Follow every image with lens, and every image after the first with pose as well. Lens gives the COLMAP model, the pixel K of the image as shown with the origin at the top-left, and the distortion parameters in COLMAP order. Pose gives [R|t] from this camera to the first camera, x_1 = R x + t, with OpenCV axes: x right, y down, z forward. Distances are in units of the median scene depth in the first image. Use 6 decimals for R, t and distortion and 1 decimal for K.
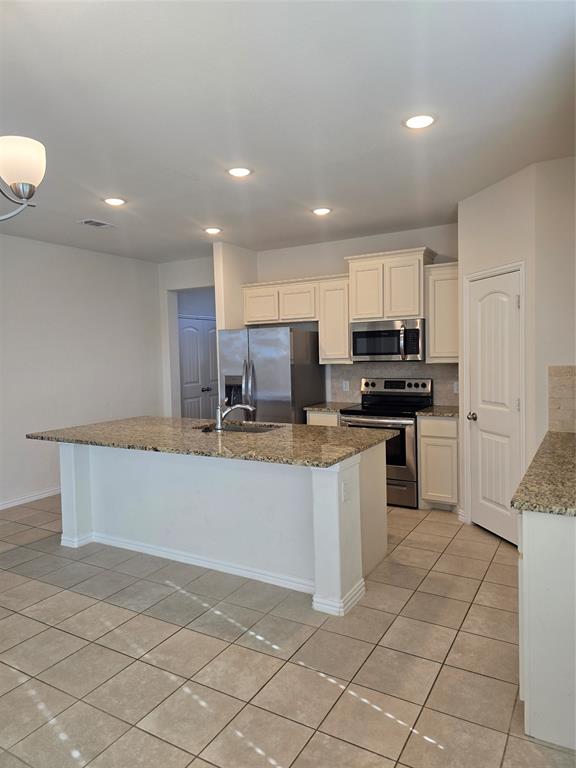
lens RADIAL K [[526.0, 0, 288.0], [0, 526.0, 384.0], [0, 0, 1]] dist [0.103895, -0.001321]
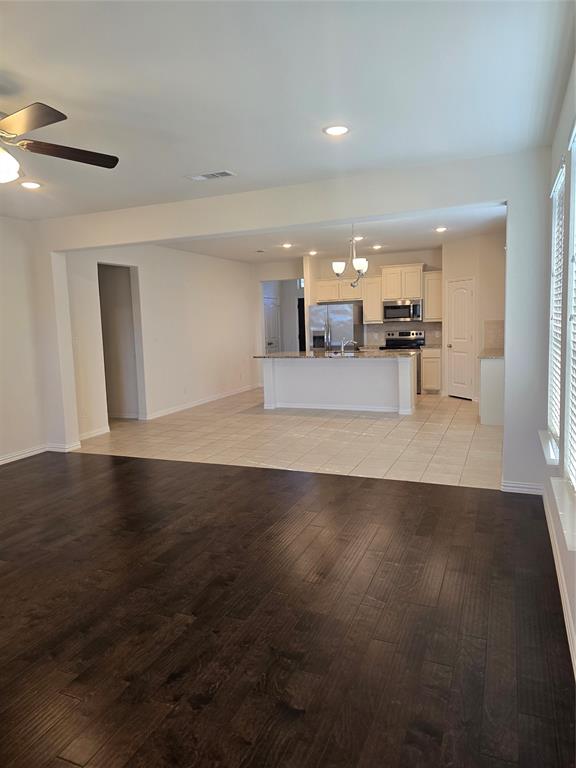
lens RADIAL K [[526.0, 0, 288.0], [0, 526.0, 384.0], [0, 0, 1]] dist [0.103895, -0.001321]
pose [[0.991081, -0.027077, 0.130481, -0.472570], [0.019603, 0.998111, 0.058223, 0.062349], [-0.131811, -0.055146, 0.989740, -0.845445]]
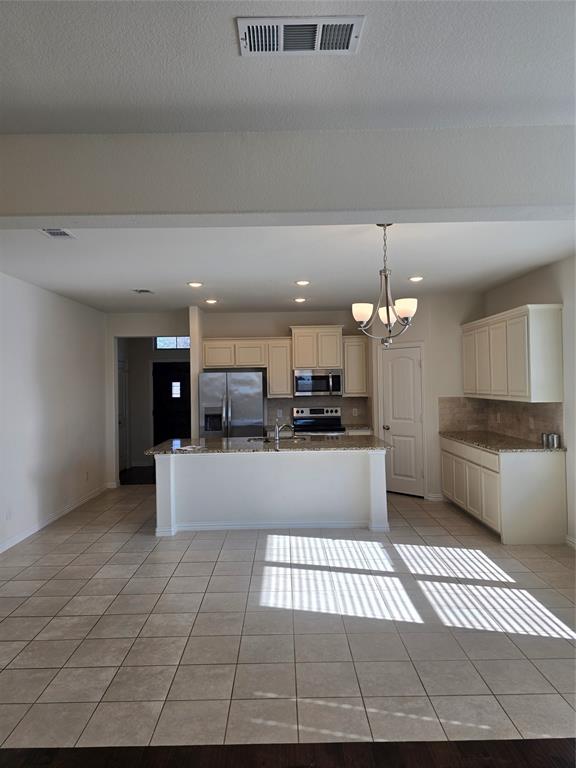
lens RADIAL K [[526.0, 0, 288.0], [0, 526.0, 384.0], [0, 0, 1]] dist [0.103895, -0.001321]
pose [[0.858420, 0.006537, 0.512905, -0.648719], [0.029532, 0.997630, -0.062141, 0.014323], [-0.512096, 0.068490, 0.856193, -0.245704]]
